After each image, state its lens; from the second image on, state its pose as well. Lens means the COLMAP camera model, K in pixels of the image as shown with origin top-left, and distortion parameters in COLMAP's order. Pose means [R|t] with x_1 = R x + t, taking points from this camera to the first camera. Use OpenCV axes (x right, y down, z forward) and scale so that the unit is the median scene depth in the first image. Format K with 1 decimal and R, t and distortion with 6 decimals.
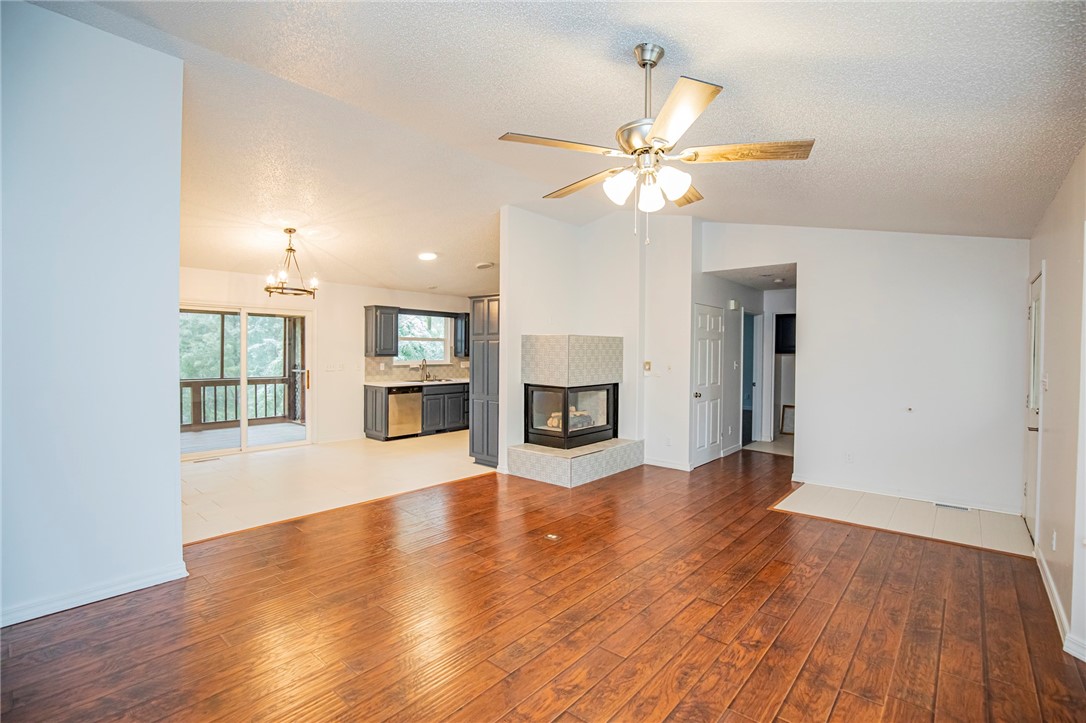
lens RADIAL K [[500.7, 0, 546.8], [0, 500.7, 357.3], [0, 0, 1]] dist [-0.033334, 0.005634]
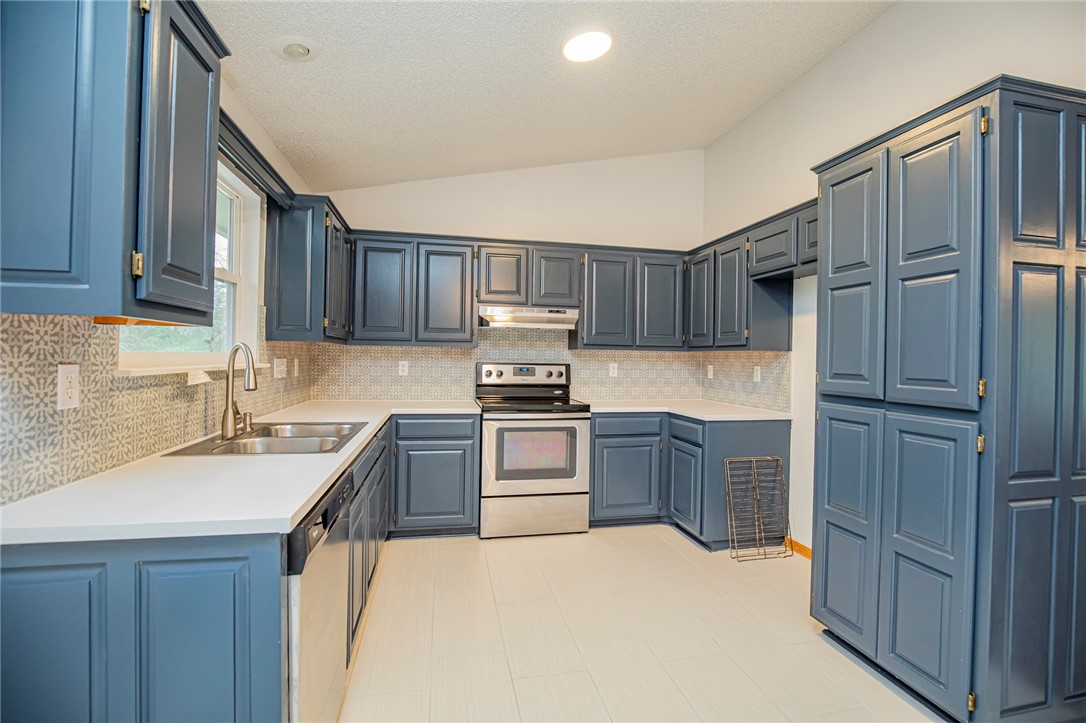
lens RADIAL K [[500.7, 0, 546.7], [0, 500.7, 355.5], [0, 0, 1]] dist [-0.033334, 0.005634]
pose [[0.597189, 0.001009, 0.802100, -0.502317], [0.000604, 0.999998, -0.001708, 0.012469], [-0.802100, 0.001505, 0.597188, 1.090515]]
